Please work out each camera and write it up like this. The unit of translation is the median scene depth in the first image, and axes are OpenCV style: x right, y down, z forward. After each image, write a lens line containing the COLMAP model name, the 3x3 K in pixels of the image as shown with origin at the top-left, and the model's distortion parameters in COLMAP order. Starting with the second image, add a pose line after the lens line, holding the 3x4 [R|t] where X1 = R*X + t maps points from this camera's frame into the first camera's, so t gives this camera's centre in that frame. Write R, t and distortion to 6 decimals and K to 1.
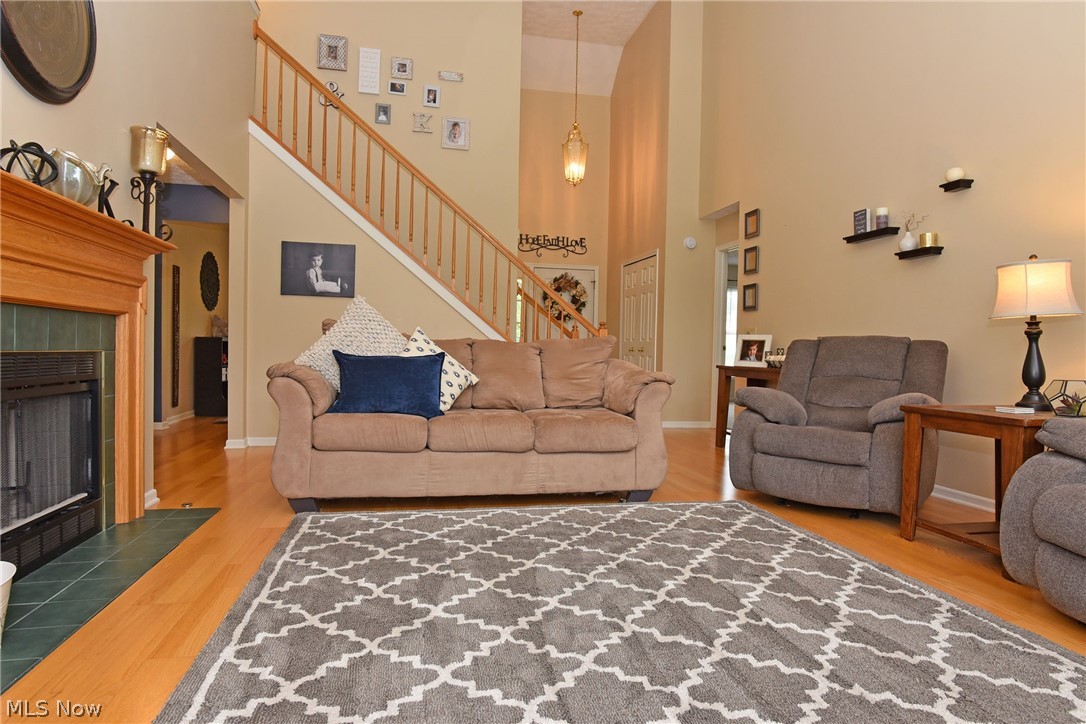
lens RADIAL K [[626.6, 0, 543.7], [0, 626.6, 364.9], [0, 0, 1]] dist [-0.042604, 0.019090]
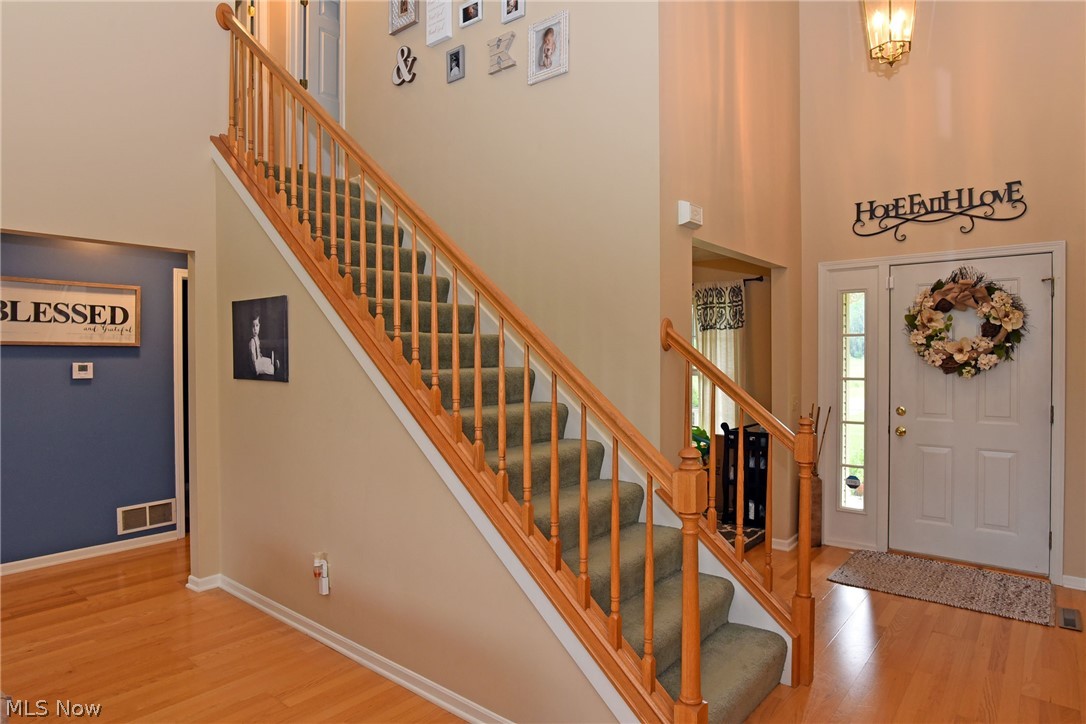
lens RADIAL K [[626.6, 0, 543.7], [0, 626.6, 364.9], [0, 0, 1]] dist [-0.042604, 0.019090]
pose [[0.620258, -0.011125, -0.784319, 0.278798], [-0.004037, 0.999841, -0.017374, -0.098941], [0.784387, 0.013942, 0.620115, 0.705950]]
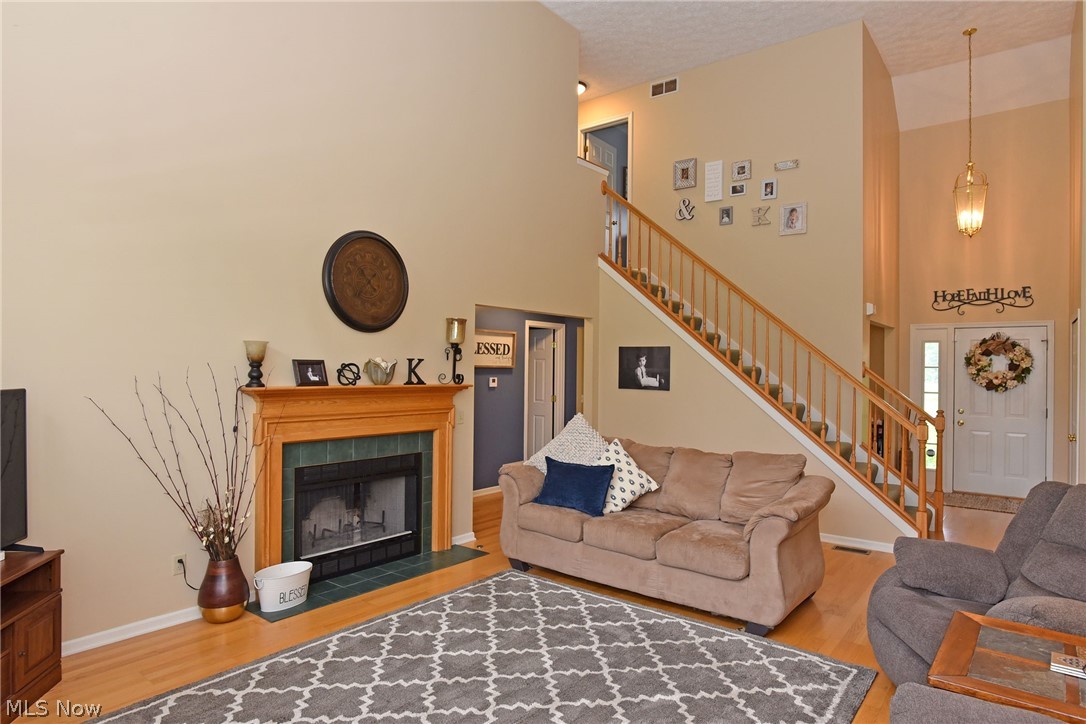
lens RADIAL K [[626.6, 0, 543.7], [0, 626.6, 364.9], [0, 0, 1]] dist [-0.042604, 0.019090]
pose [[0.635752, -0.015261, -0.771743, 0.397169], [-0.017603, 0.999258, -0.034261, -0.096168], [0.771693, 0.035366, 0.635011, 0.051826]]
